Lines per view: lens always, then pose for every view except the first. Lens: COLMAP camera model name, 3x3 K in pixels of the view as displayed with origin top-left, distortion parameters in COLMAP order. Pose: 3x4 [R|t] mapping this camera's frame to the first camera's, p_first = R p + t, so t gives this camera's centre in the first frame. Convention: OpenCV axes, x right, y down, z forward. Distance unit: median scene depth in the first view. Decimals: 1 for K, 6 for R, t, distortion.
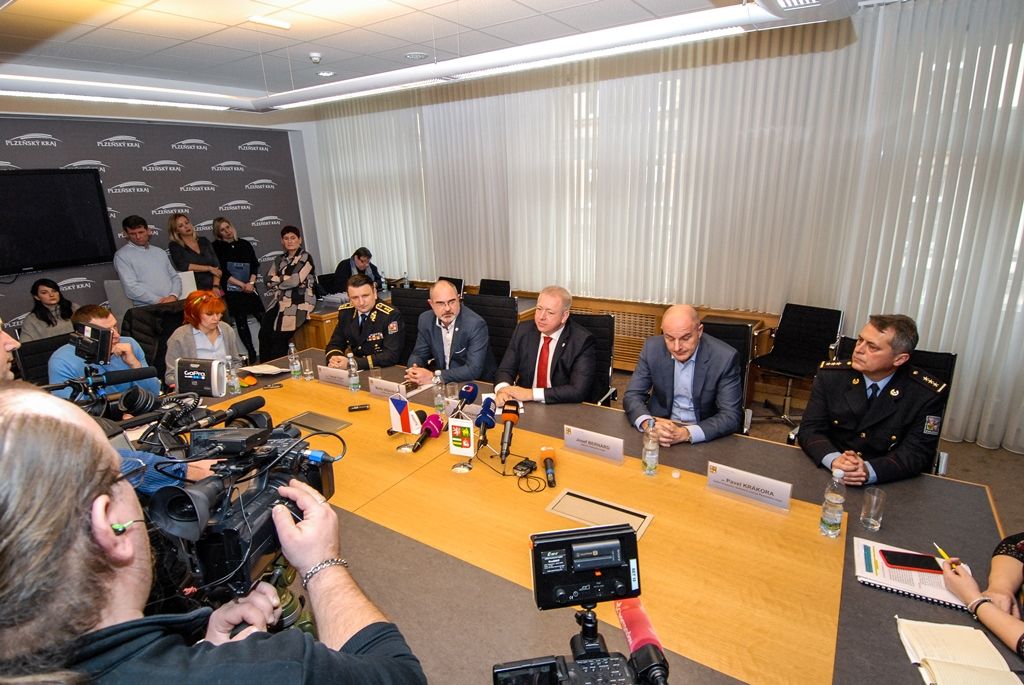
lens RADIAL K [[541.7, 0, 523.7], [0, 541.7, 345.0], [0, 0, 1]] dist [0.001442, -0.000817]
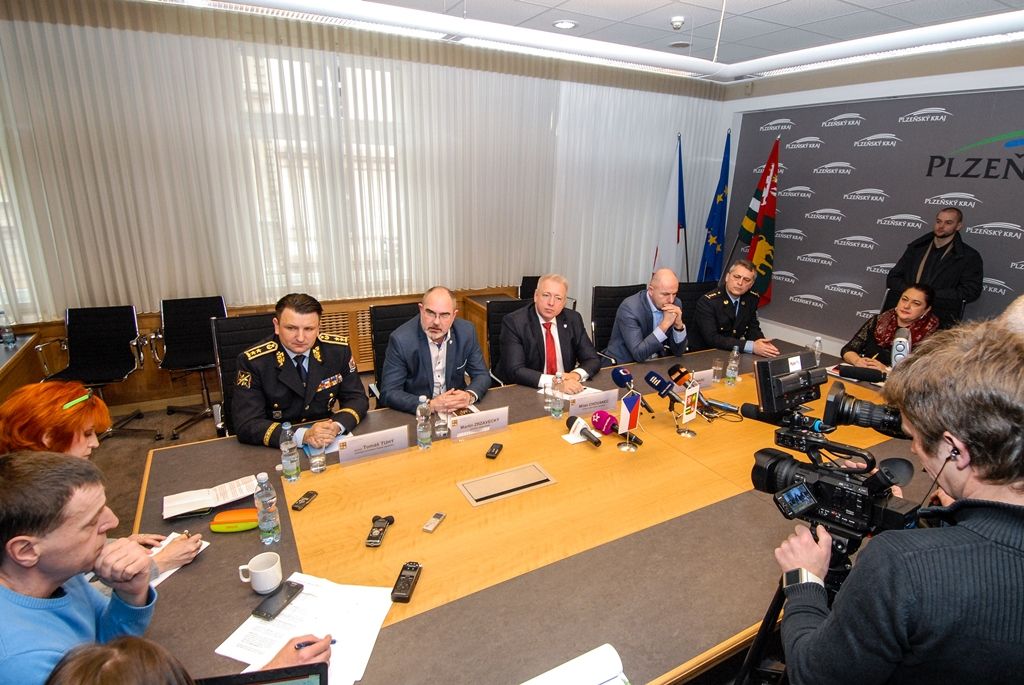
lens RADIAL K [[541.7, 0, 523.7], [0, 541.7, 345.0], [0, 0, 1]] dist [0.001442, -0.000817]
pose [[0.476653, -0.221726, 0.850670, -0.637414], [0.209547, 0.968433, 0.135005, -0.089240], [-0.853751, 0.113905, 0.508069, 0.381804]]
